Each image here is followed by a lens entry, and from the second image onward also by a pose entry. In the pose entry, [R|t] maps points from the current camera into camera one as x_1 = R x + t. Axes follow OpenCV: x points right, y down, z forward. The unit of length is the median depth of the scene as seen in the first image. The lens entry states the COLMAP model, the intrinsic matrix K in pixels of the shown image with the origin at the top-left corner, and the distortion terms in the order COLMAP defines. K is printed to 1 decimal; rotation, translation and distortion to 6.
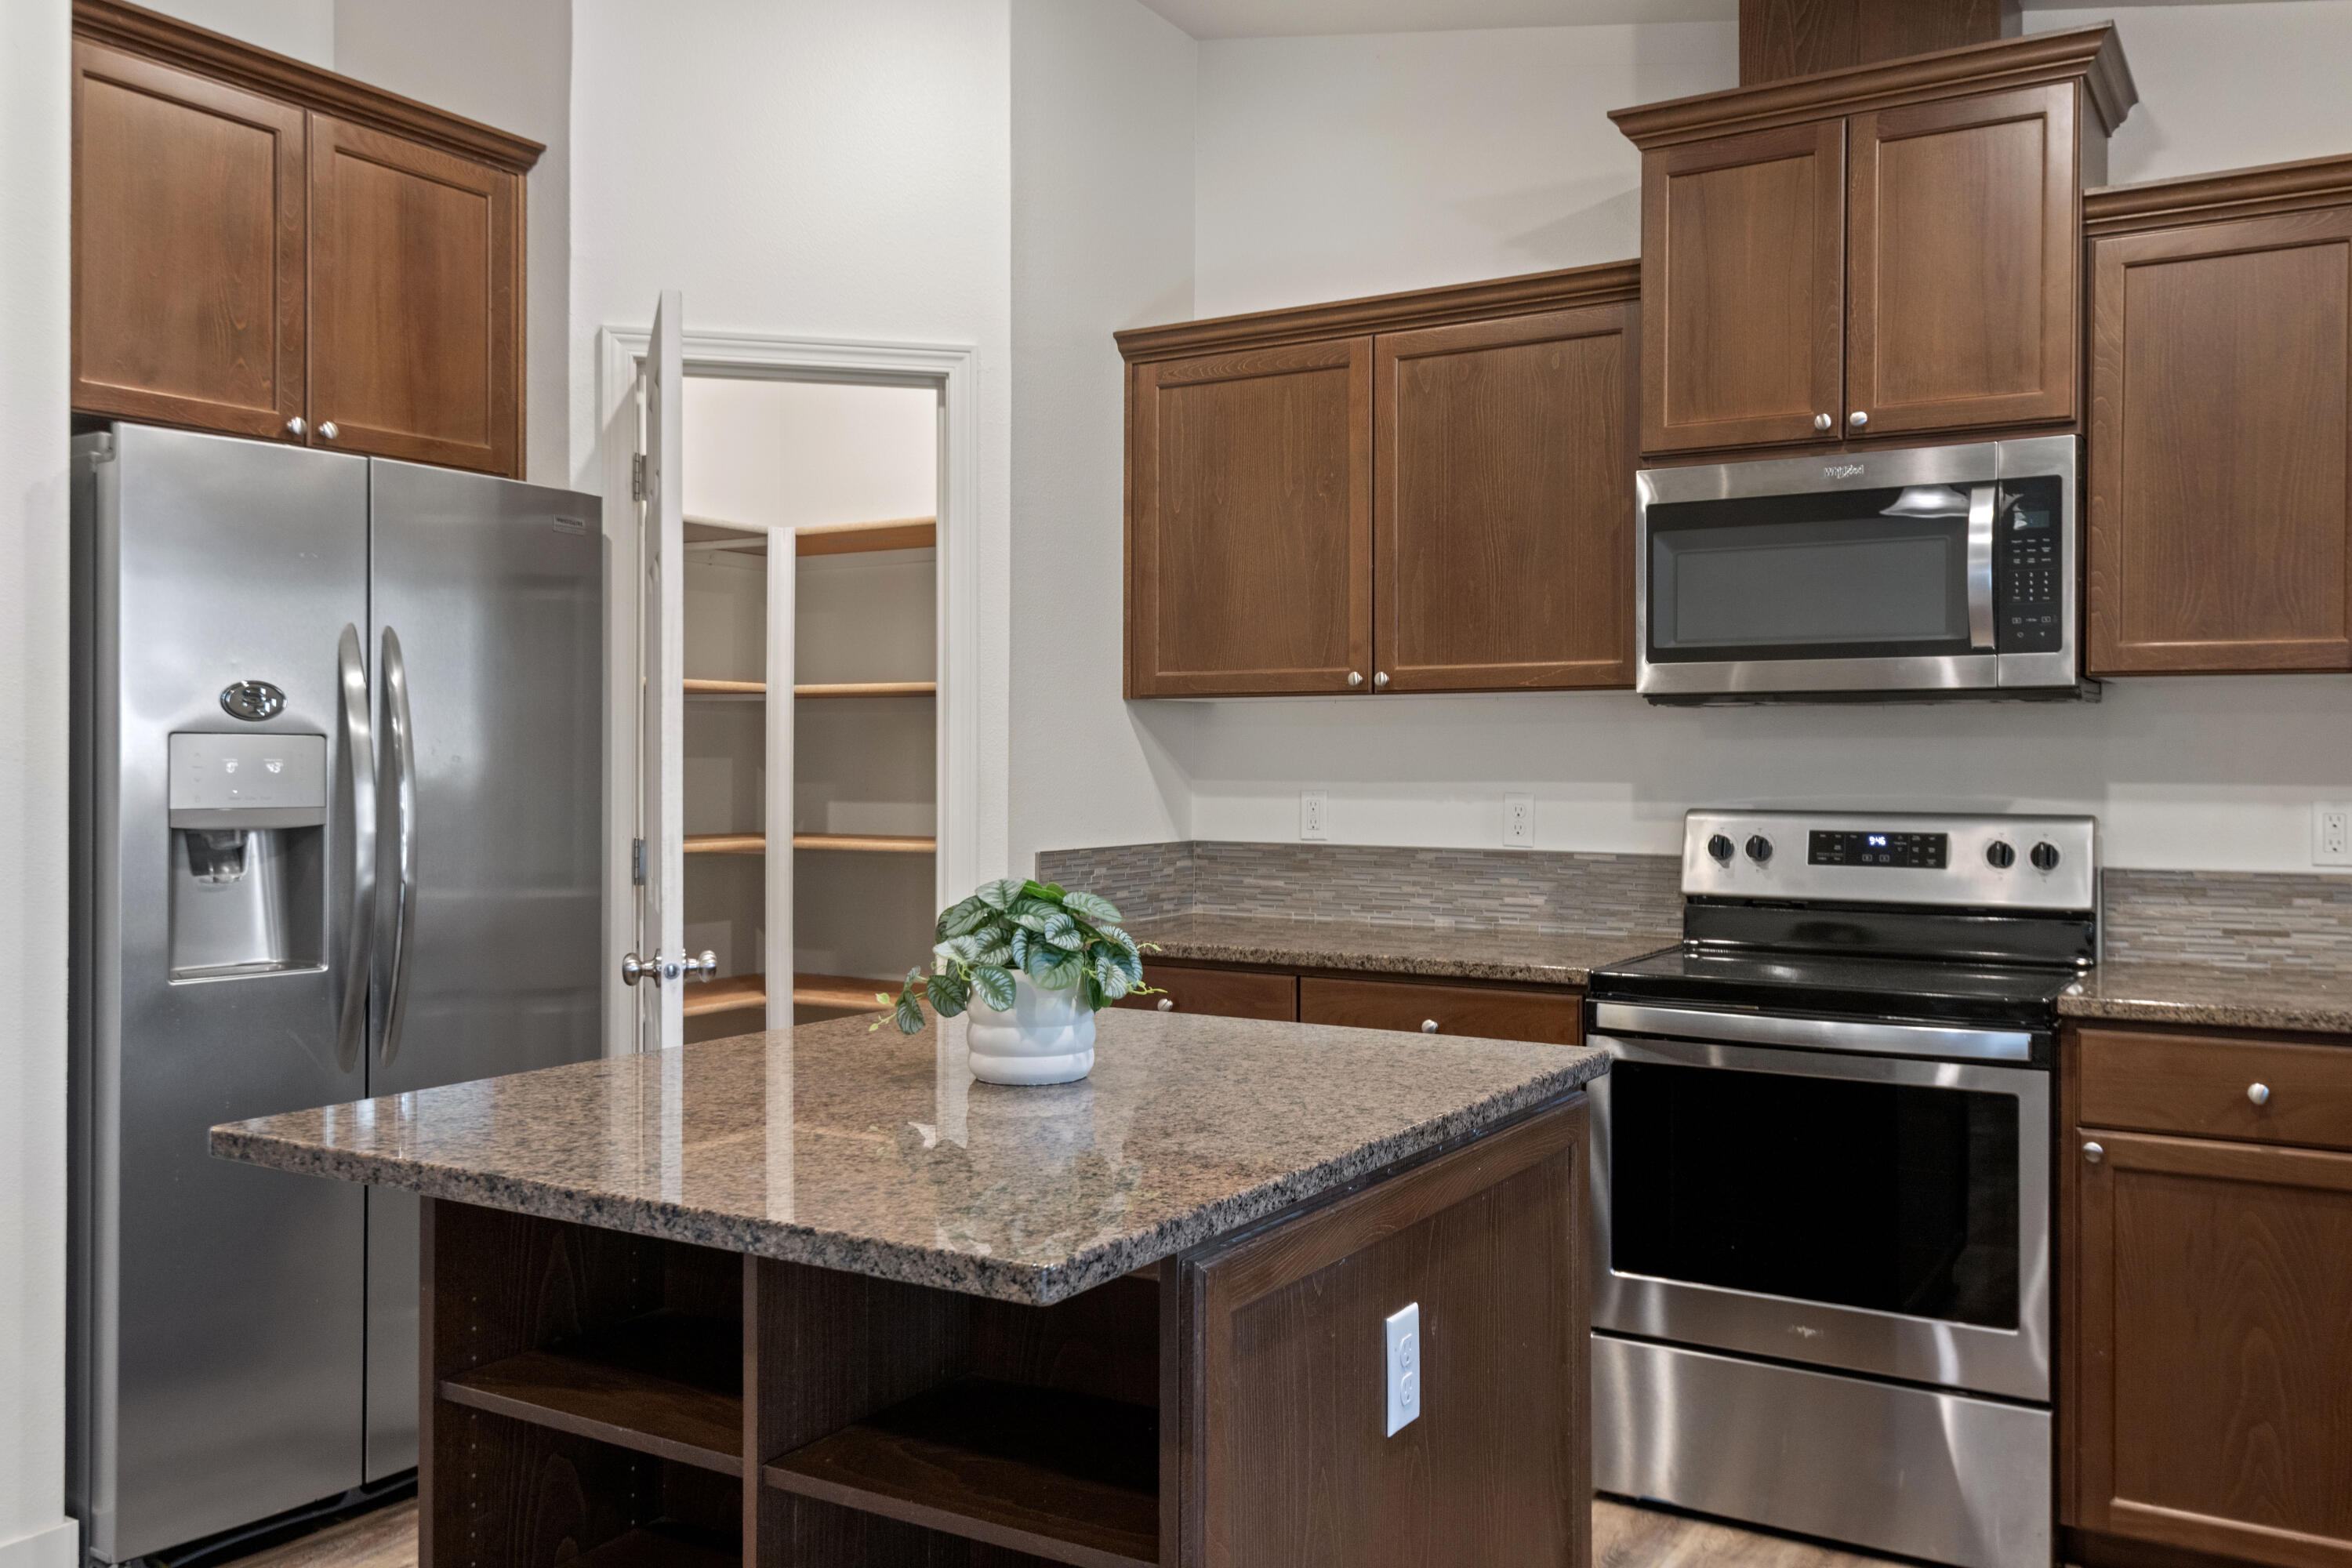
lens RADIAL K [[1884.0, 0, 1176.0], [0, 1884.0, 784.0], [0, 0, 1]] dist [0.042335, -0.036292]
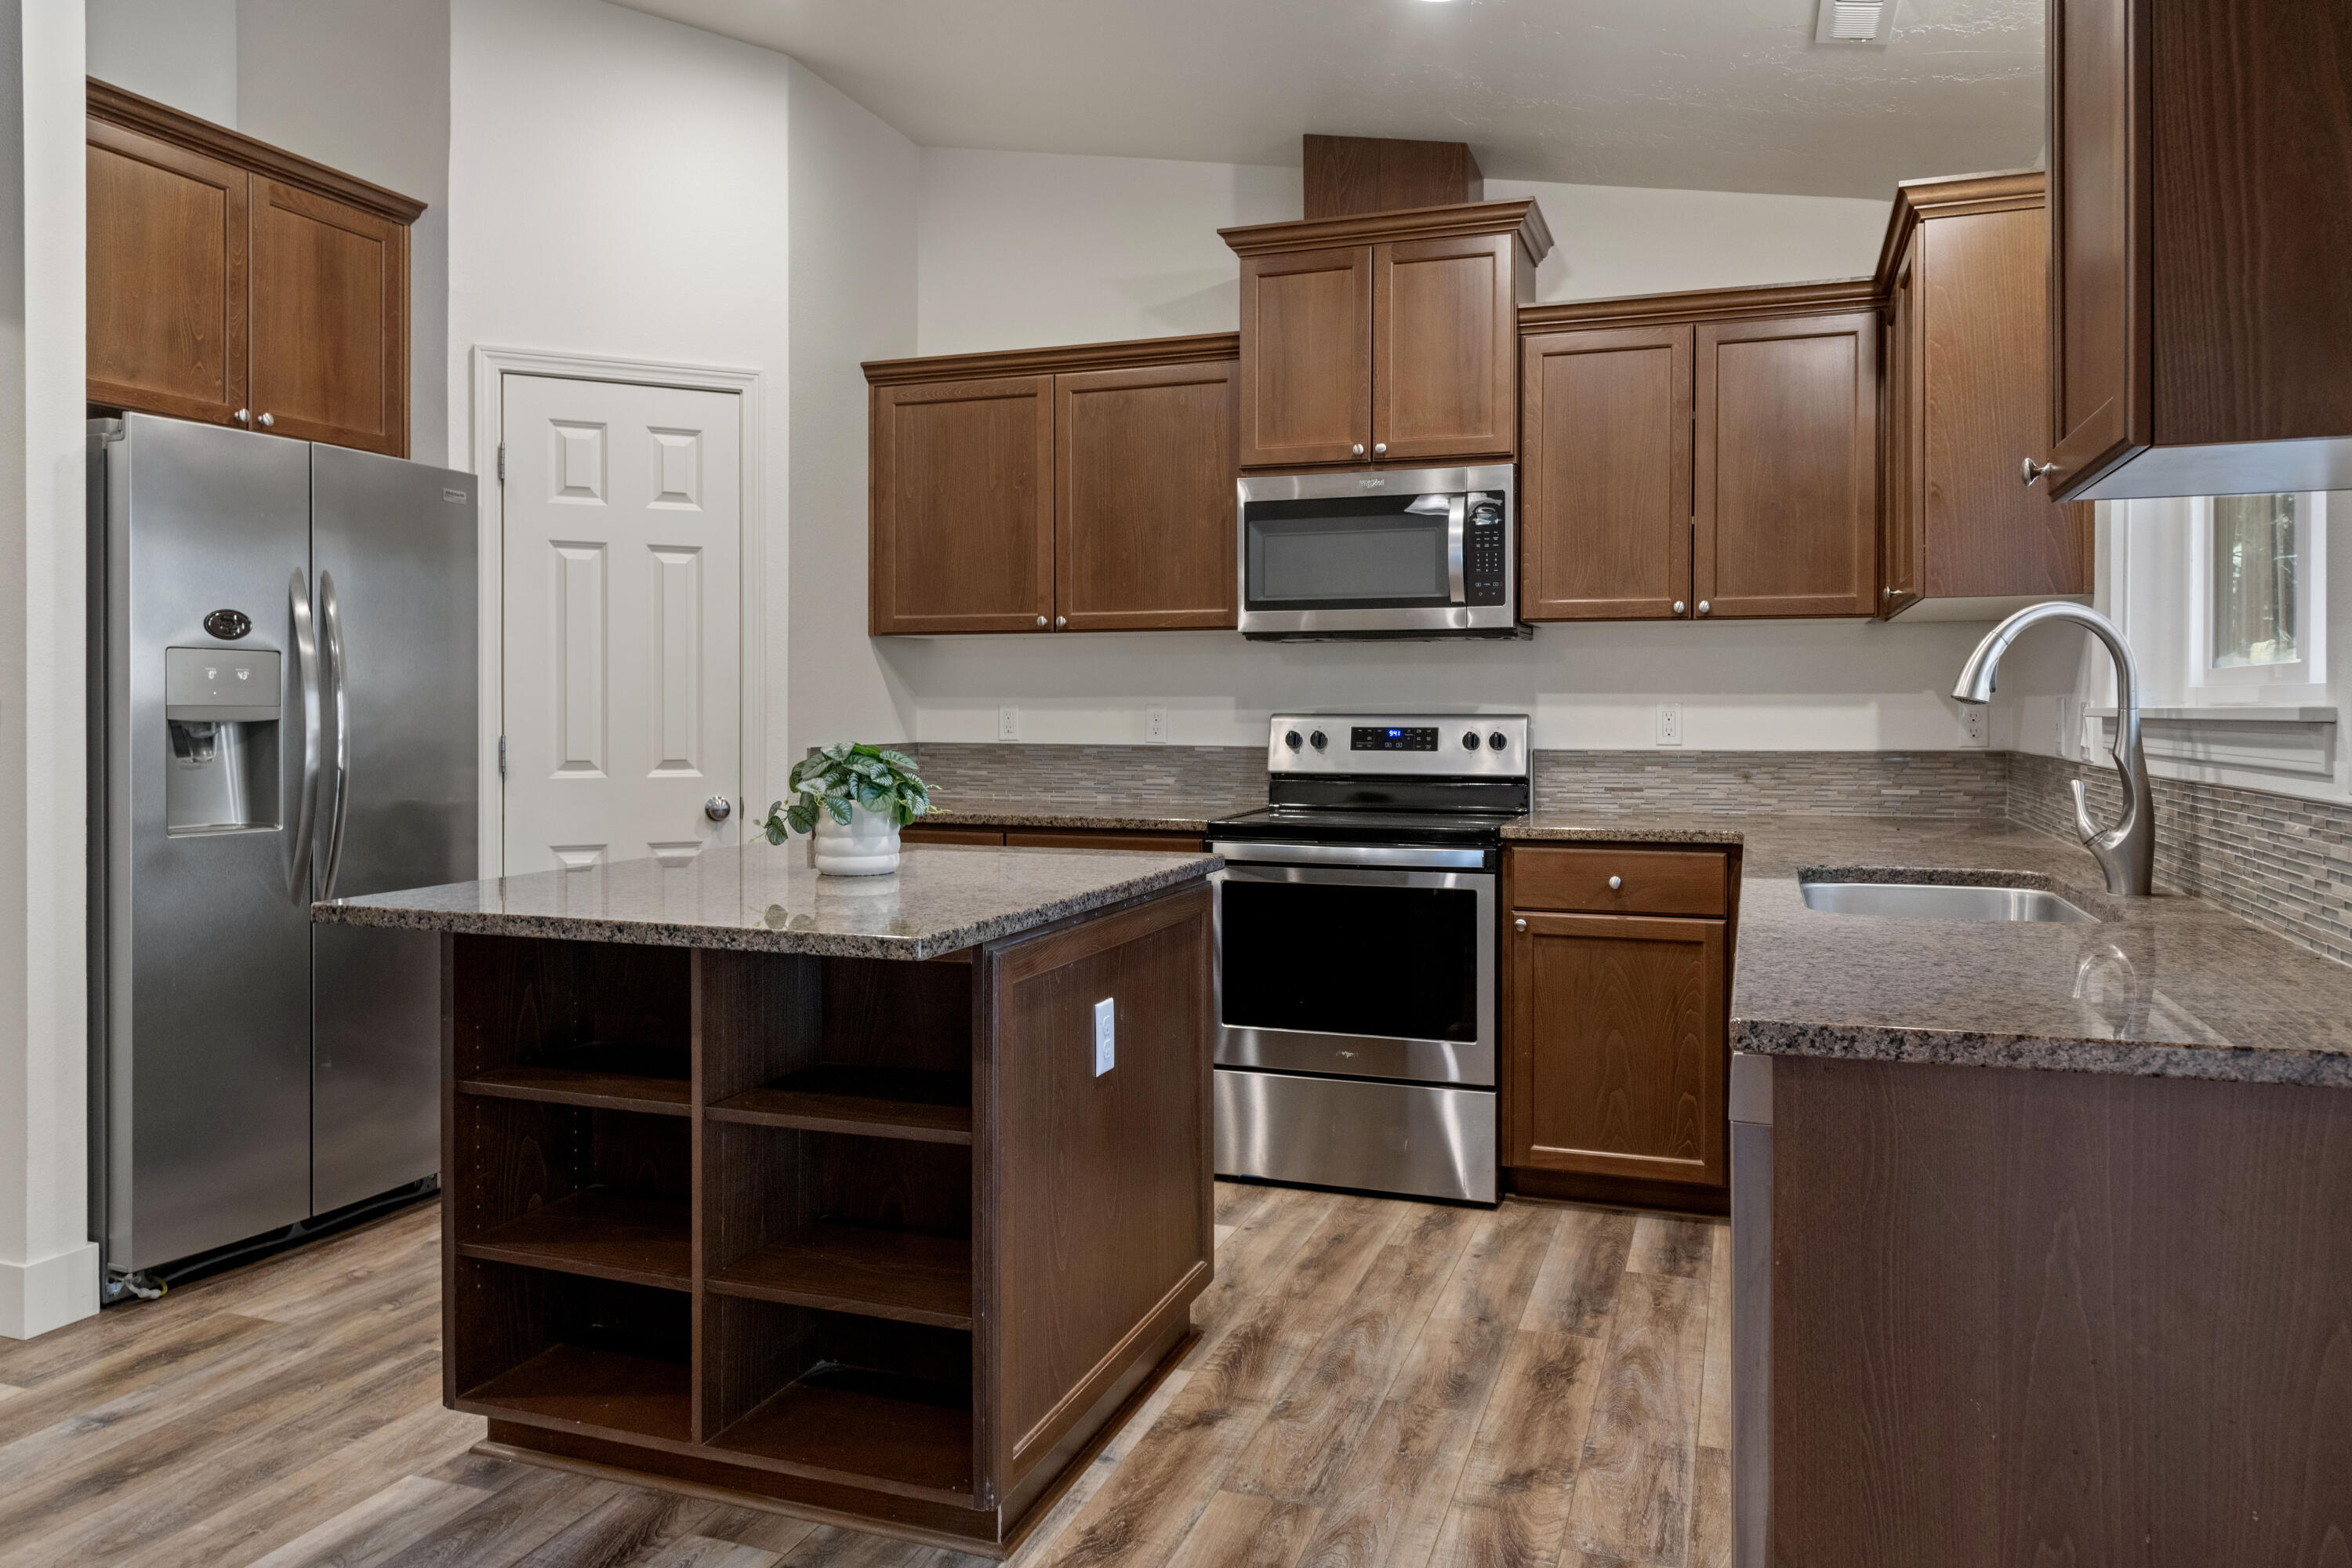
lens RADIAL K [[1594.9, 0, 1176.0], [0, 1594.9, 784.0], [0, 0, 1]] dist [0.029935, -0.002578]
pose [[0.978871, -0.011938, 0.204132, -0.061351], [0.004560, 0.999320, 0.036575, 0.026530], [-0.204430, -0.034872, 0.978260, -0.218476]]
